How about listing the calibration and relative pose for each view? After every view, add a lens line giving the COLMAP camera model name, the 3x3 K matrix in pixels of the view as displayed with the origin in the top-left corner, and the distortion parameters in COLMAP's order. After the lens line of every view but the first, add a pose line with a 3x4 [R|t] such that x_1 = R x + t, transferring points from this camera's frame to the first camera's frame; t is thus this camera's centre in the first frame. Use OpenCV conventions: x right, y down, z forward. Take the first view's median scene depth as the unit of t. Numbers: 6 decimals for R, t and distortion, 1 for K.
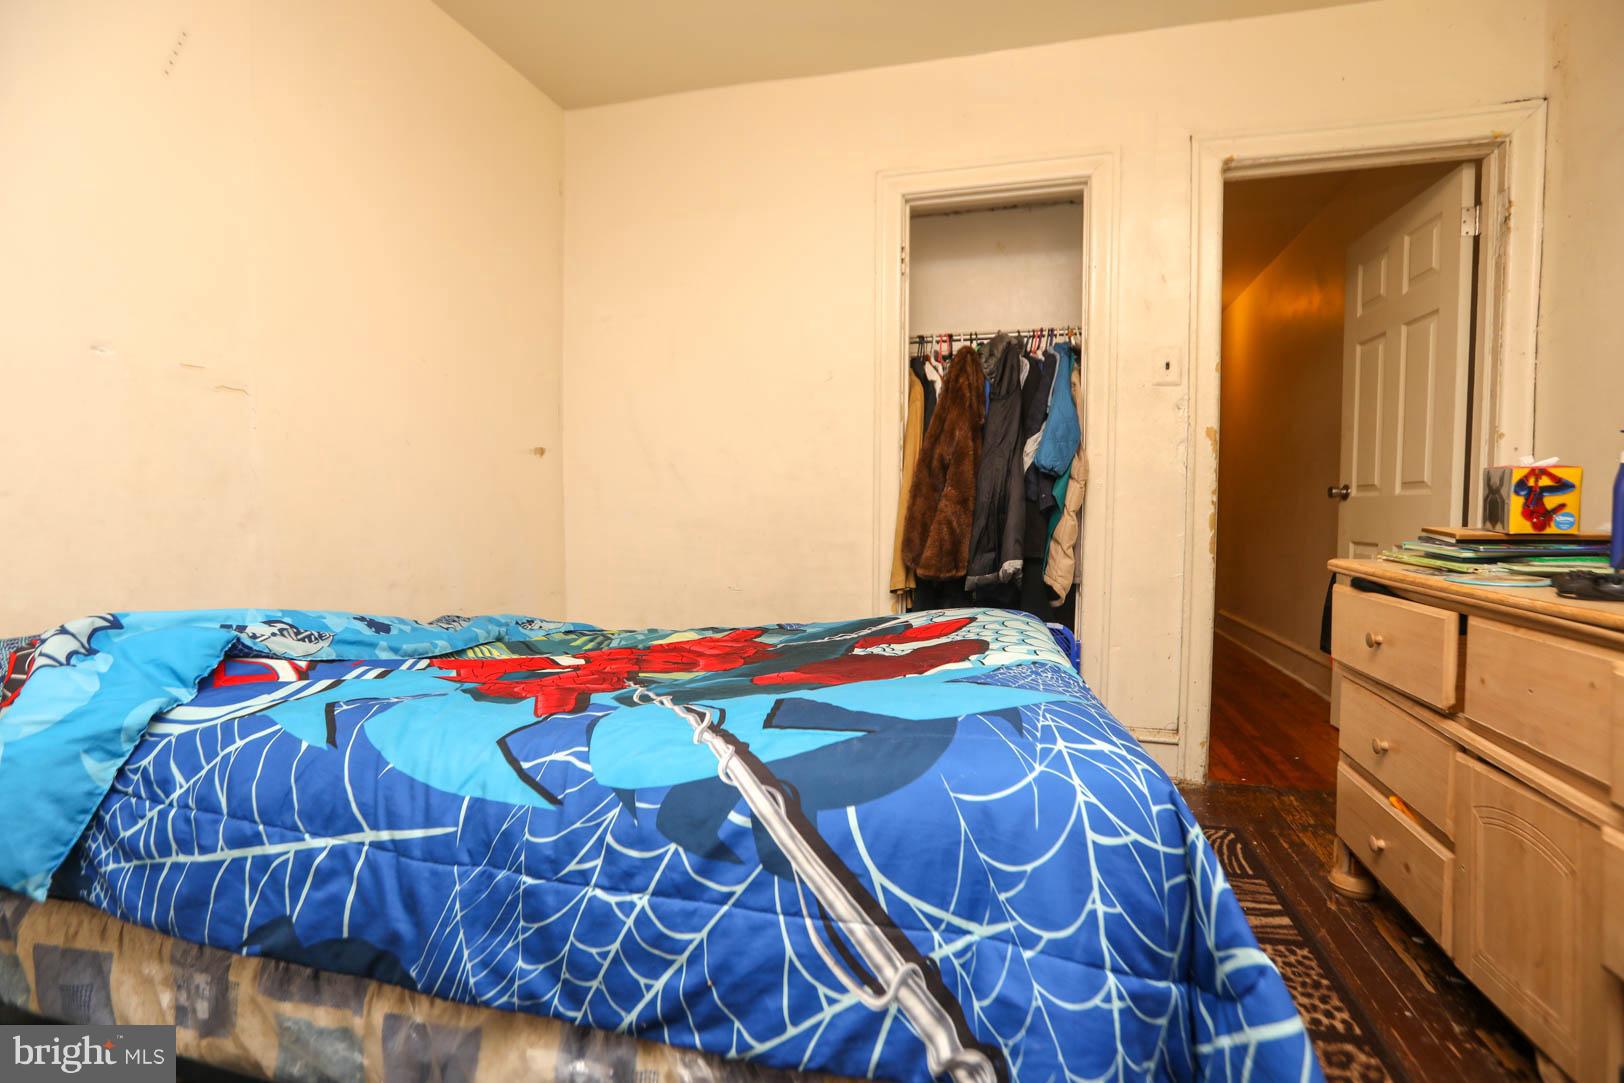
lens RADIAL K [[743.3, 0, 813.0], [0, 743.3, 545.9], [0, 0, 1]] dist [-0.049361, 0.019291]
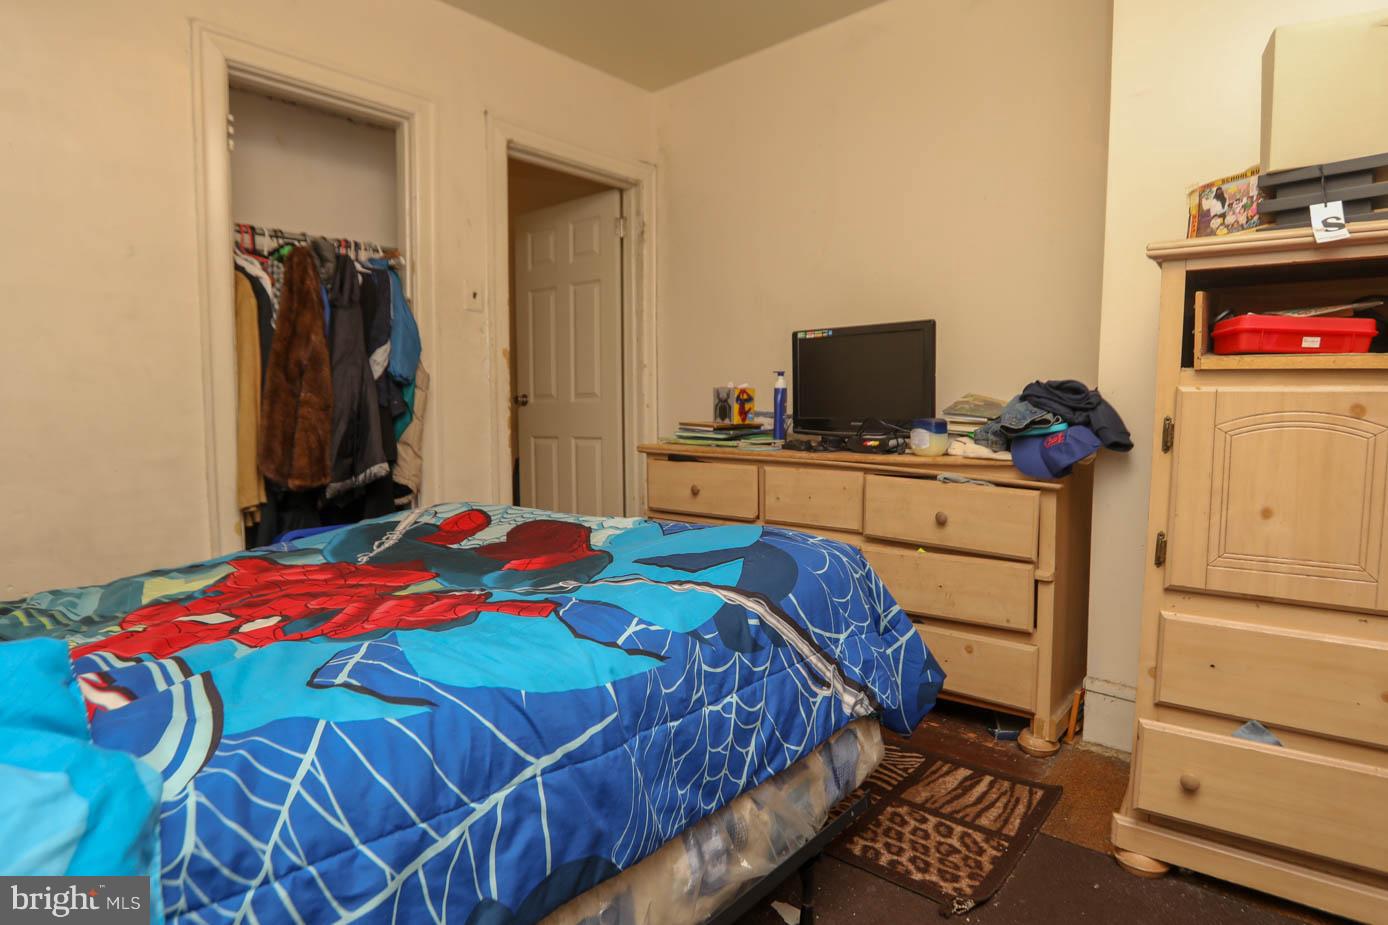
lens RADIAL K [[737.8, 0, 694.1], [0, 737.8, 464.4], [0, 0, 1]] dist [-0.066871, 0.039791]
pose [[0.461807, -0.068425, 0.884337, -1.256728], [0.052596, 0.997378, 0.049705, -0.022048], [-0.885420, 0.023559, 0.464195, 0.361684]]
